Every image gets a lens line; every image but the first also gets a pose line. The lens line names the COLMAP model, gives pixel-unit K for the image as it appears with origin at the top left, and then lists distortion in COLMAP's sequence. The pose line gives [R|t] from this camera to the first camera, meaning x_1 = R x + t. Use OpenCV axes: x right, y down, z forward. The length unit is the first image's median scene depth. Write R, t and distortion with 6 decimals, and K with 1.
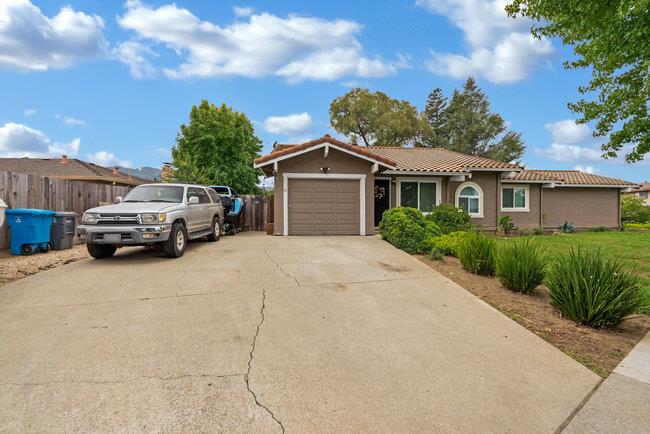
lens RADIAL K [[298.5, 0, 326.6], [0, 298.5, 213.1], [0, 0, 1]] dist [0.001297, 0.000644]
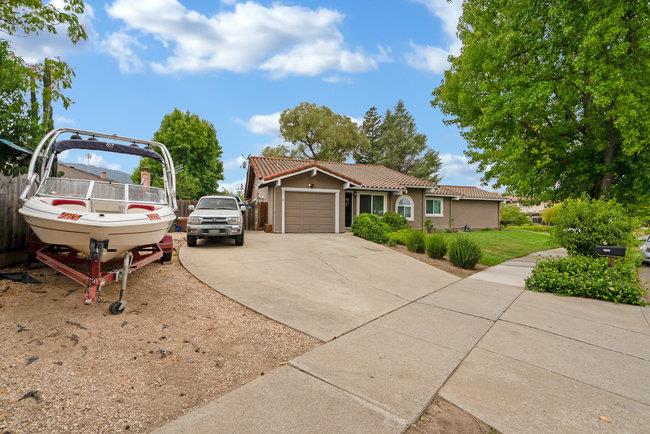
lens RADIAL K [[298.5, 0, 326.6], [0, 298.5, 213.1], [0, 0, 1]] dist [0.001297, 0.000644]
pose [[0.976072, 0.011581, 0.217141, -0.197318], [-0.010015, 0.999915, -0.008313, -0.005798], [-0.217219, 0.005939, 0.976105, -0.307361]]
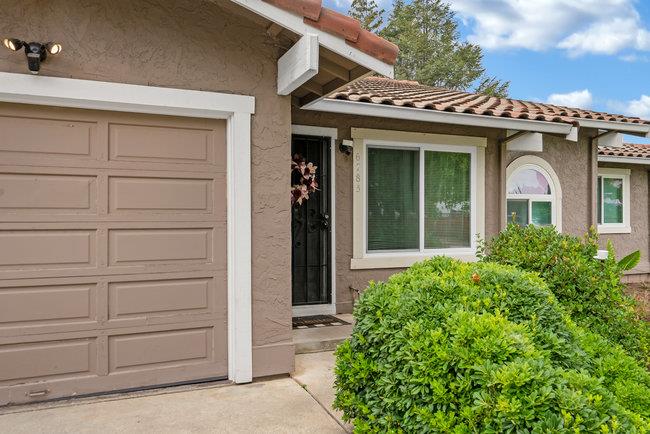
lens RADIAL K [[517.8, 0, 325.0], [0, 517.8, 217.0], [0, 0, 1]] dist [-0.000225, 0.000806]
pose [[0.953828, -0.002354, 0.300345, 0.057523], [0.001481, 0.999994, 0.003132, -0.036639], [-0.300350, -0.002543, 0.953826, 0.528886]]
